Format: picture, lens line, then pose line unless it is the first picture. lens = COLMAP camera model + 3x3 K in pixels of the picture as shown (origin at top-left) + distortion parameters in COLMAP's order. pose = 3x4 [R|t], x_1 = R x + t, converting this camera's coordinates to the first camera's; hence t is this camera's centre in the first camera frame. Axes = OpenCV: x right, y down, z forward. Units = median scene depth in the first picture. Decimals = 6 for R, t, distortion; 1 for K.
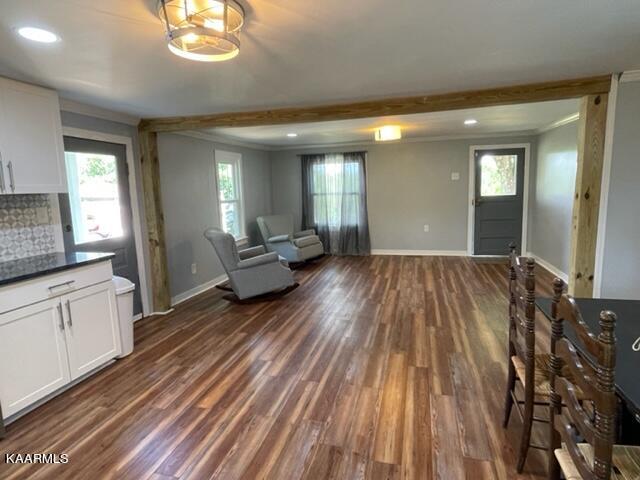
lens RADIAL K [[369.4, 0, 318.7], [0, 369.4, 235.7], [0, 0, 1]] dist [-0.005676, -0.000175]
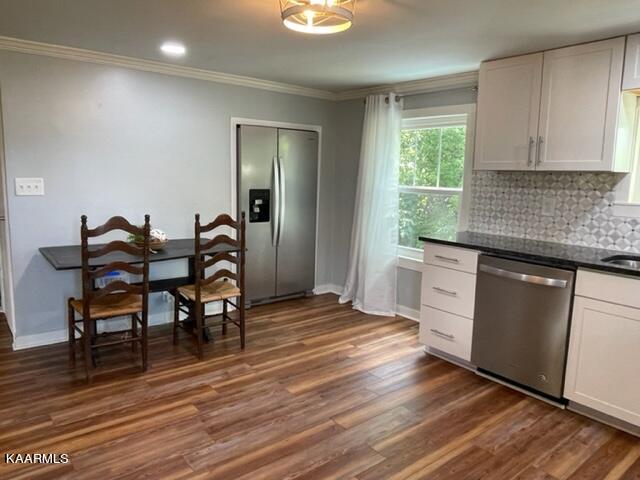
lens RADIAL K [[453.7, 0, 317.4], [0, 453.7, 235.4], [0, 0, 1]] dist [0.007985, -0.022672]
pose [[-0.808804, -0.074392, 0.583354, -0.601585], [0.074548, 0.970994, 0.227184, -0.126862], [-0.583334, 0.227235, -0.779798, 1.175476]]
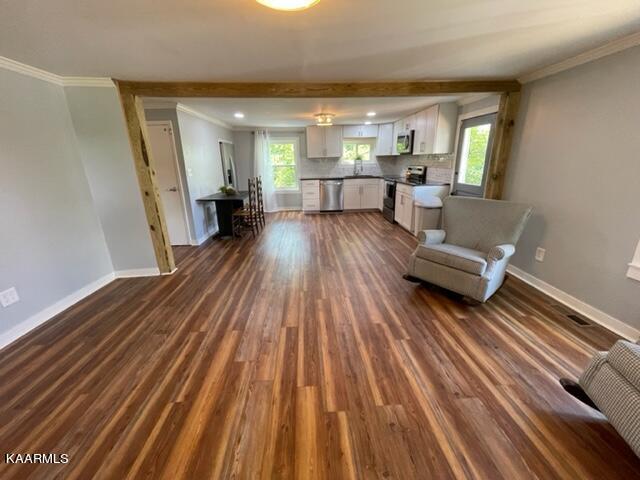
lens RADIAL K [[259.3, 0, 318.6], [0, 259.3, 238.0], [0, 0, 1]] dist [-0.003822, 0.001947]
pose [[-0.949630, 0.138711, -0.281001, 0.459830], [0.009743, 0.909334, 0.415952, -0.314404], [0.313221, 0.392263, -0.864883, 2.356678]]
